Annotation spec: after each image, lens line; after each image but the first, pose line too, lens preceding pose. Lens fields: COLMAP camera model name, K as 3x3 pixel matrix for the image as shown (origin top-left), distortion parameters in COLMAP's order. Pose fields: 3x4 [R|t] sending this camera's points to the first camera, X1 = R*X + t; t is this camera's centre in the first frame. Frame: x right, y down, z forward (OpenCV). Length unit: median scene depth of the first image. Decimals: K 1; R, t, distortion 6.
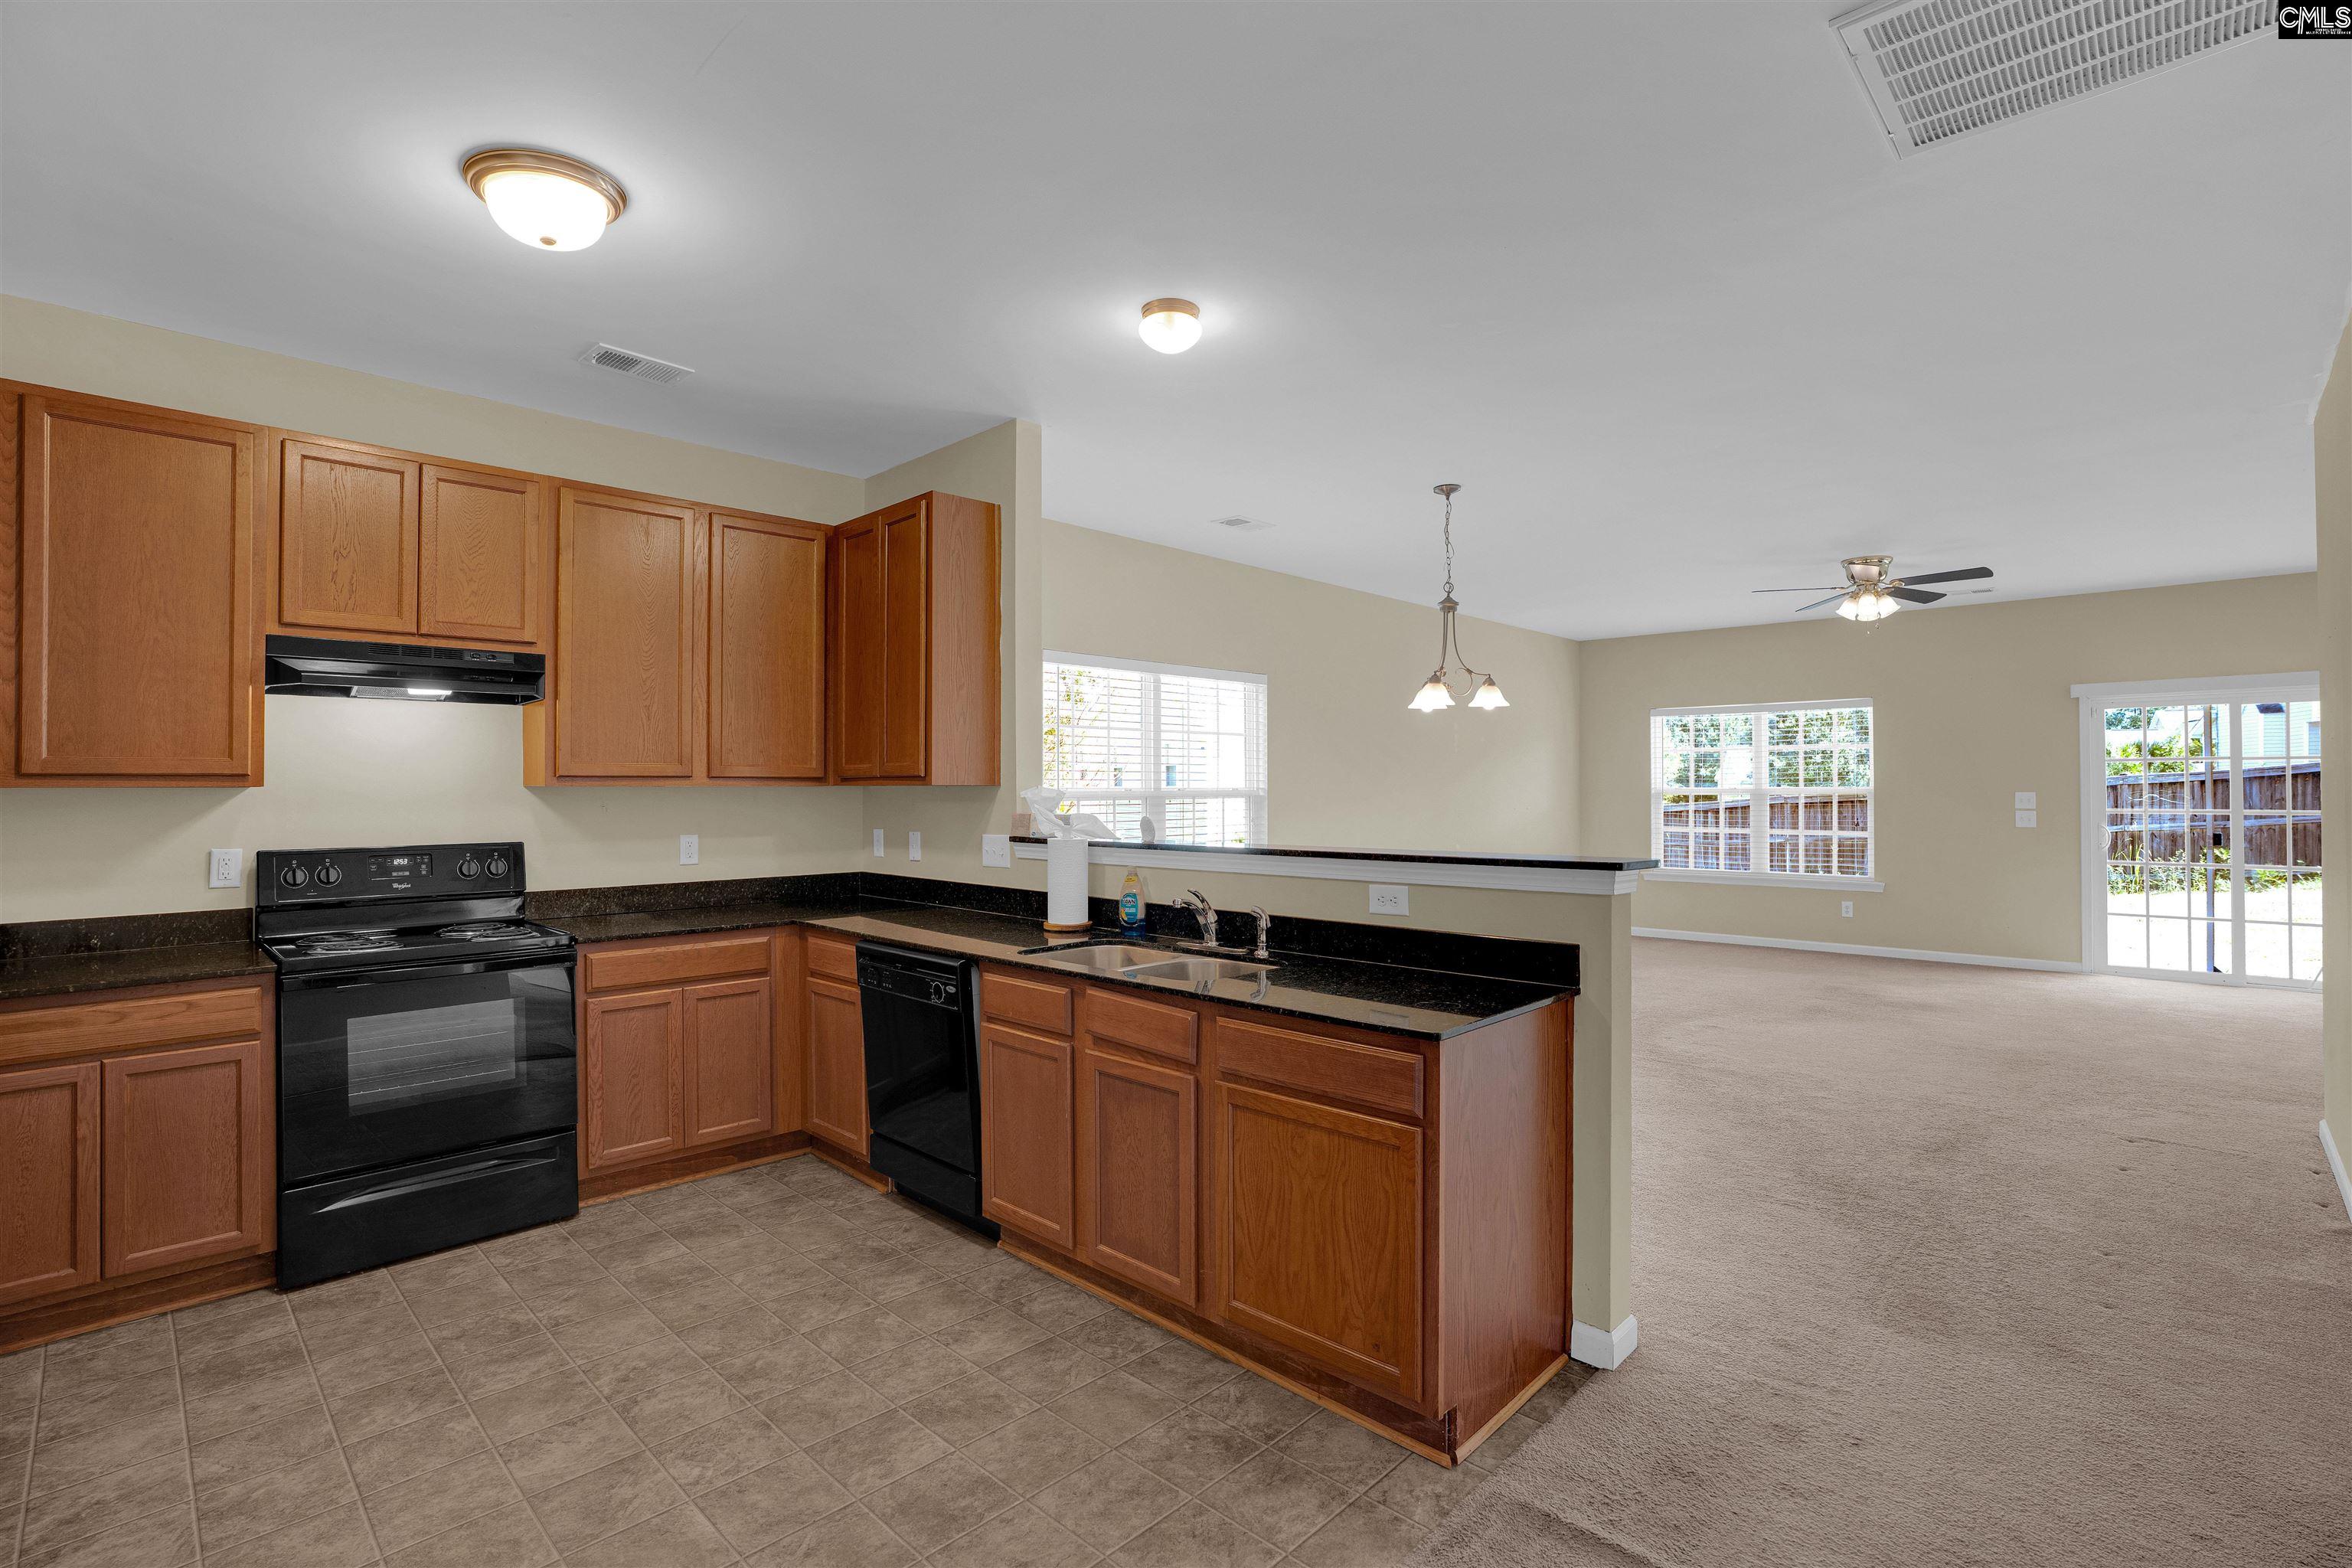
lens RADIAL K [[1074.3, 0, 1154.1], [0, 1074.3, 786.7], [0, 0, 1]] dist [-0.028344, 0.000510]
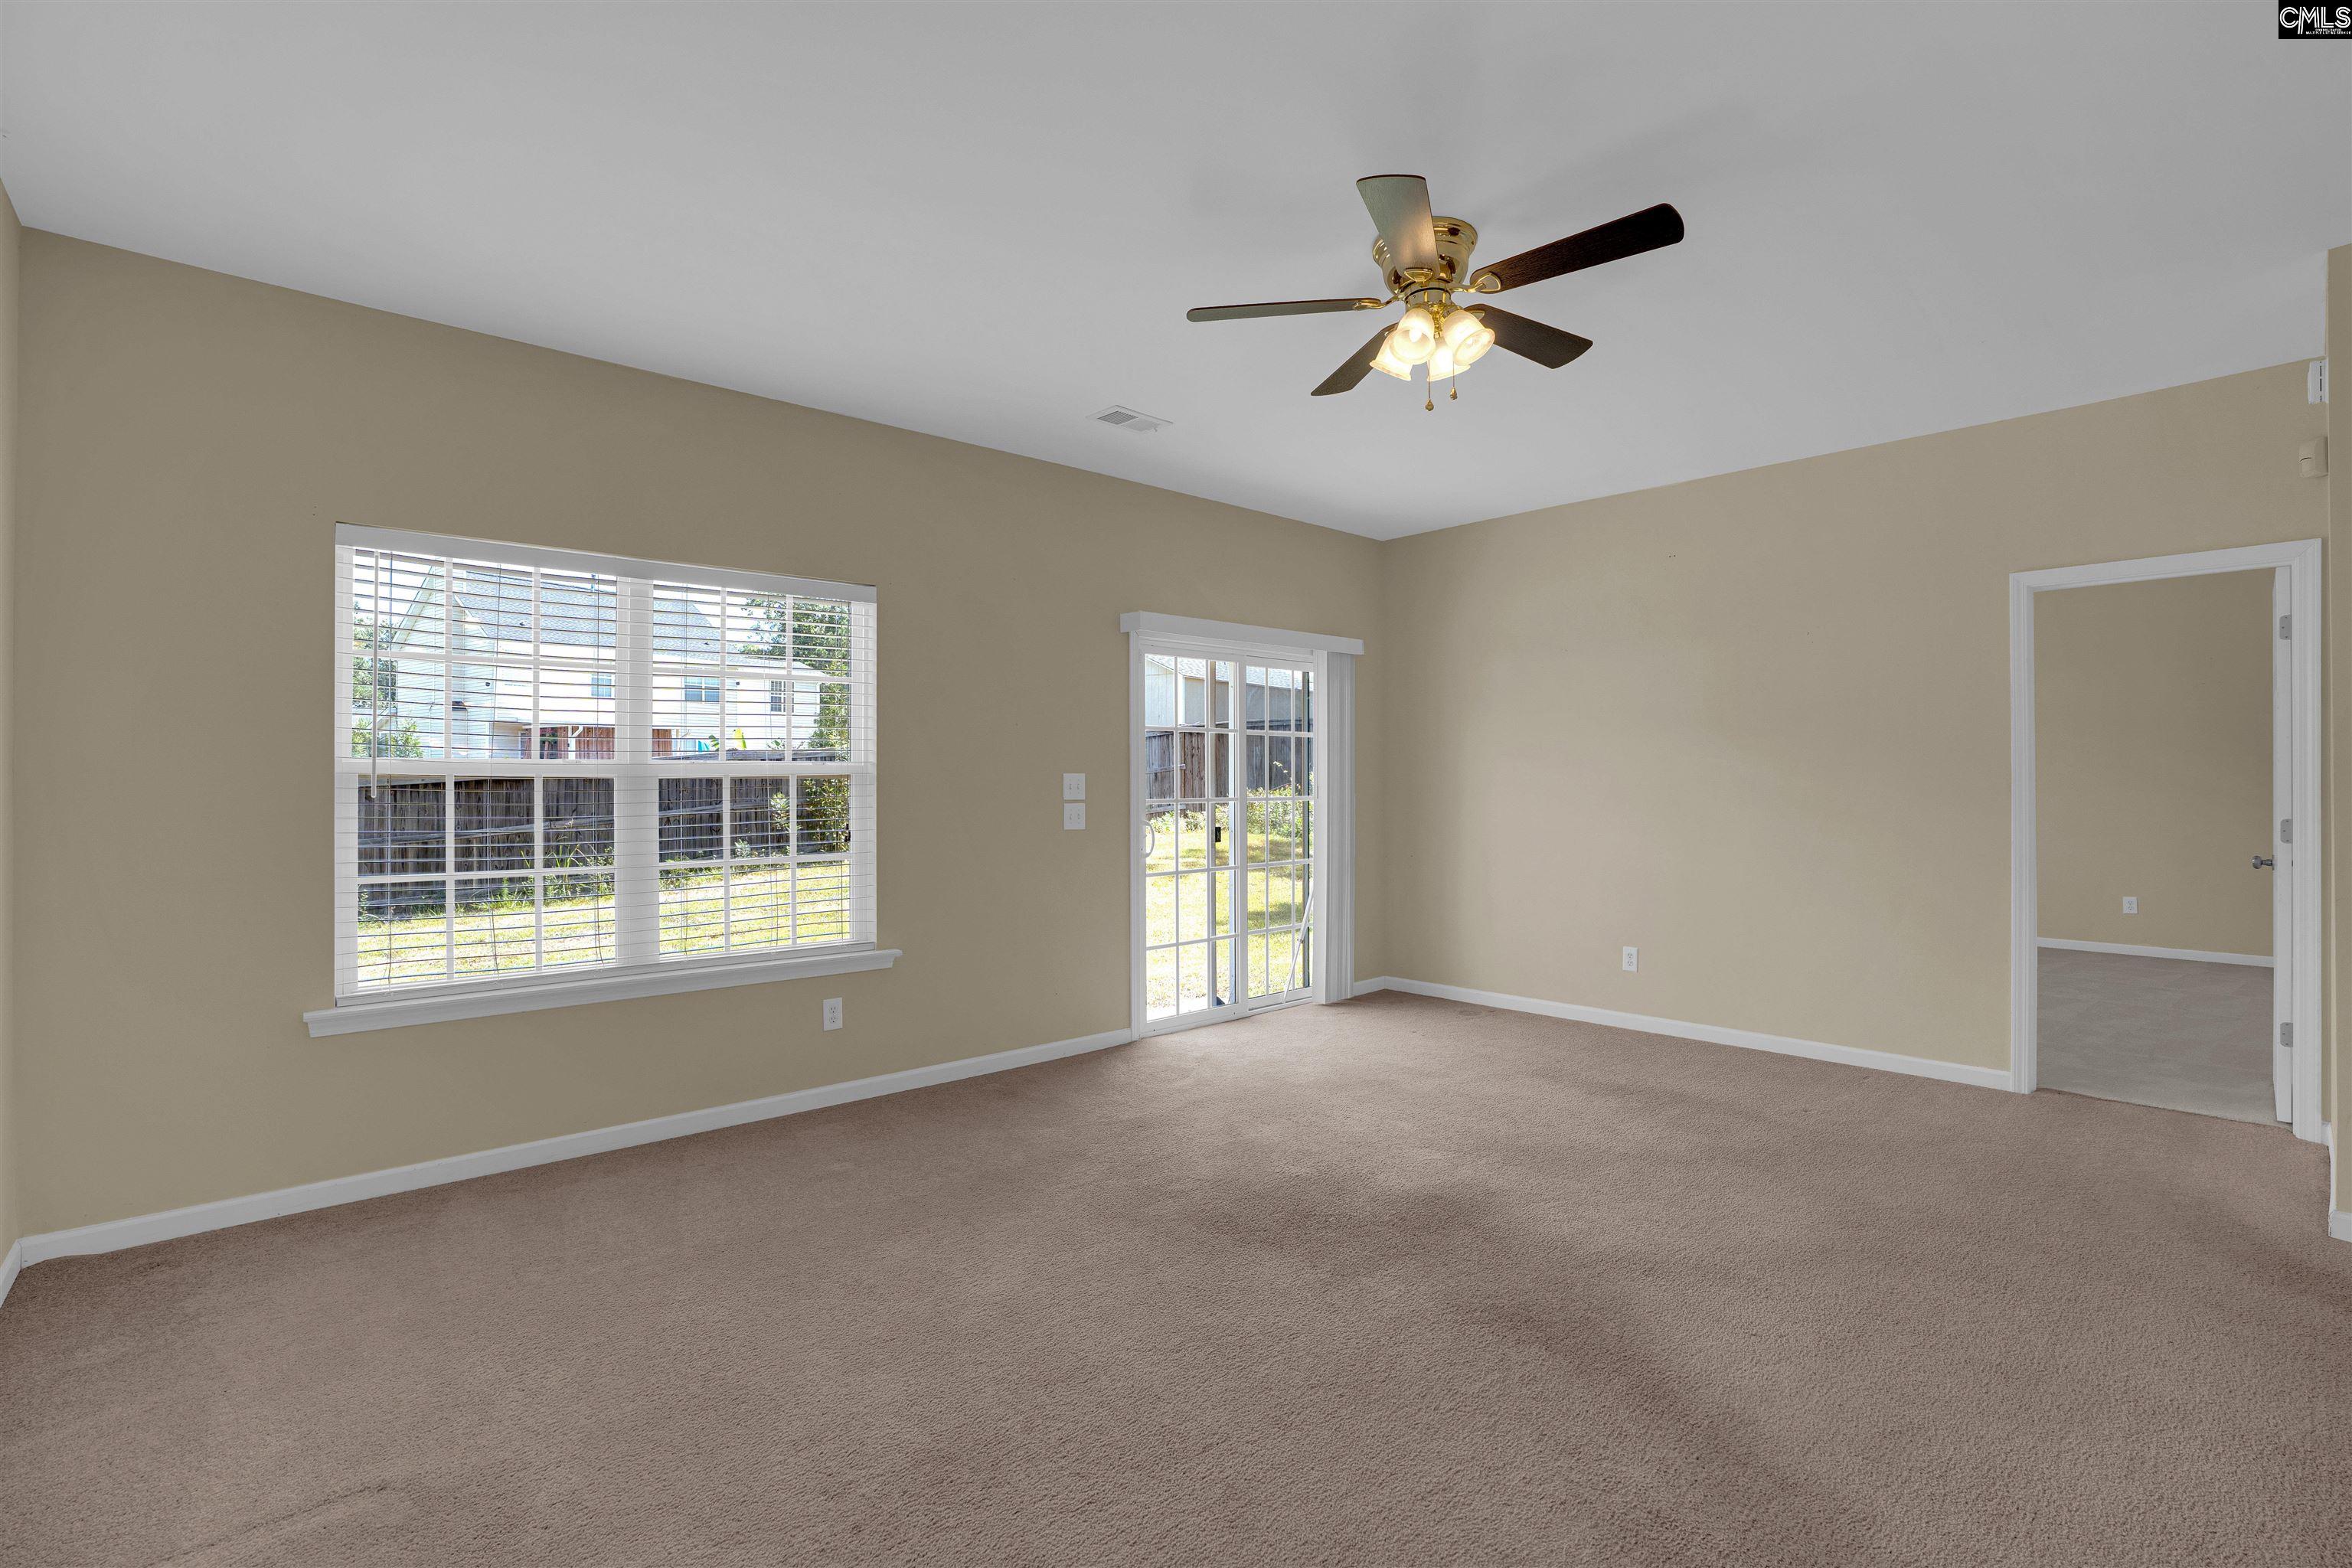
lens RADIAL K [[1074.3, 0, 1154.1], [0, 1074.3, 786.7], [0, 0, 1]] dist [-0.028344, 0.000510]
pose [[0.056114, 0.006469, 0.998403, 0.208458], [0.005369, 0.999963, -0.006781, 0.019604], [-0.998410, 0.005741, 0.056077, 1.007207]]
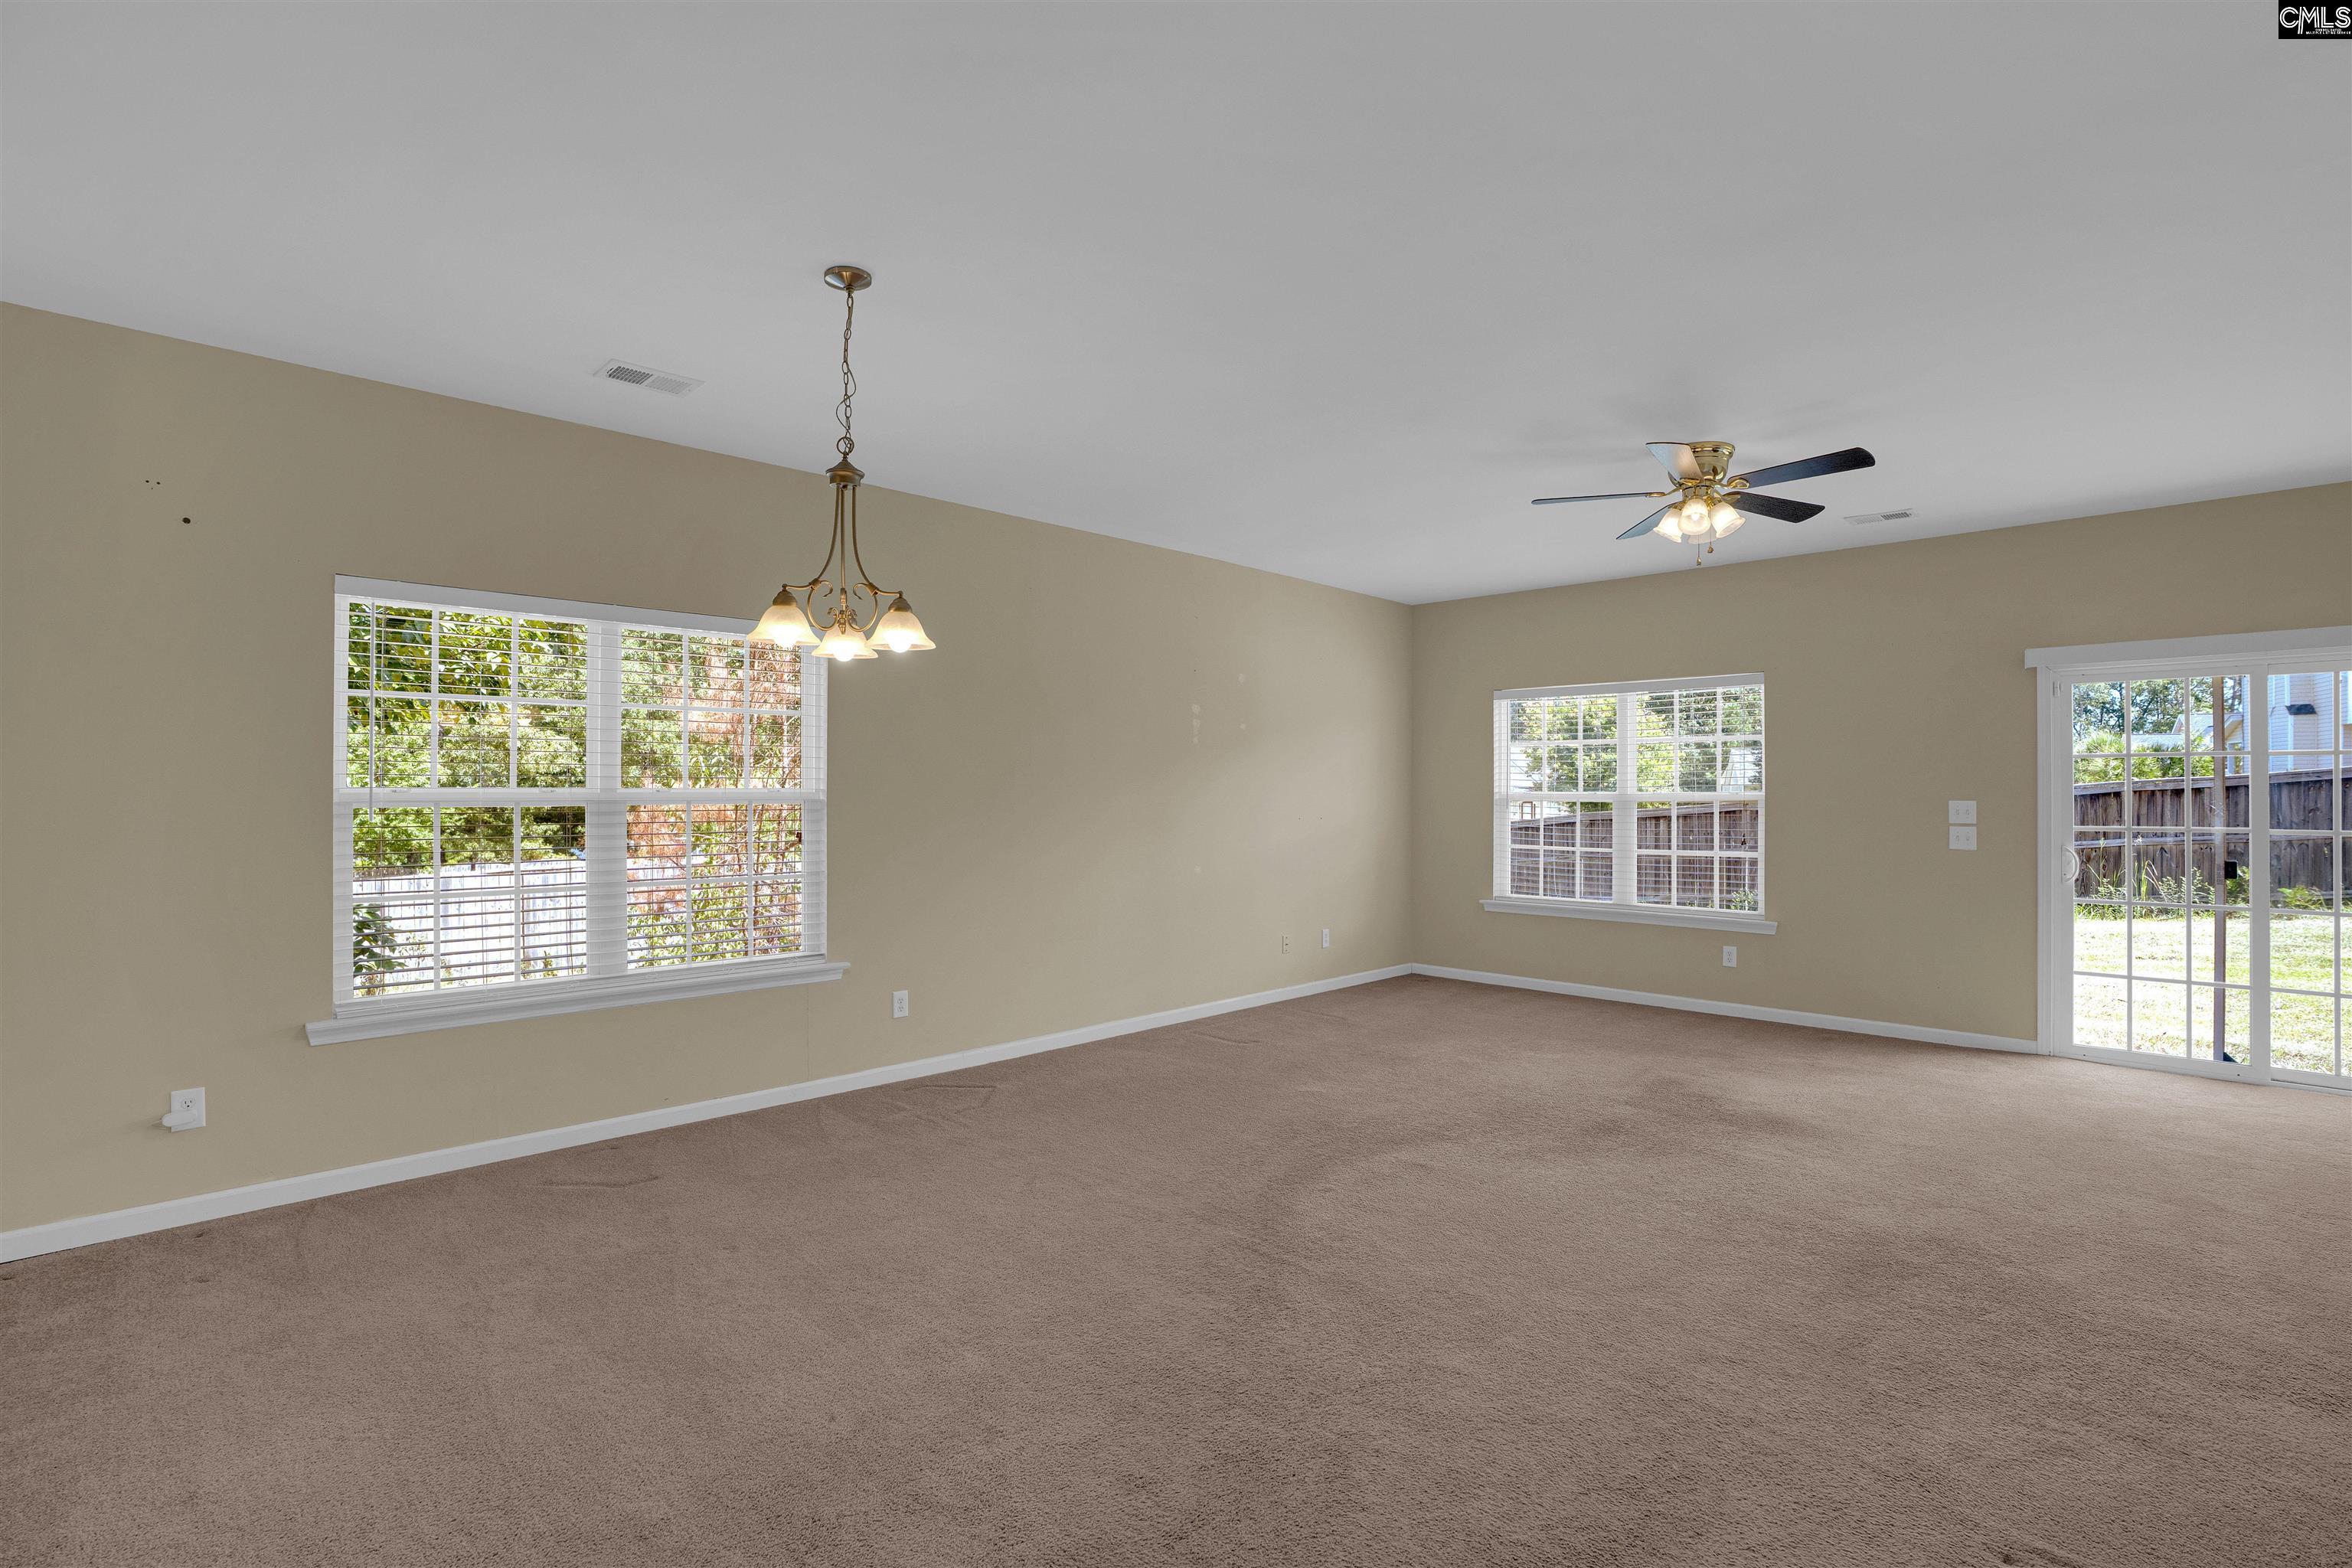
lens RADIAL K [[1079.0, 0, 1127.7], [0, 1079.0, 796.2], [0, 0, 1]] dist [-0.043460, 0.006482]
pose [[0.999606, 0.003839, -0.027804, 0.304862], [-0.003635, 0.999966, 0.007392, -0.000816], [0.027831, -0.007288, 0.999586, 0.292505]]
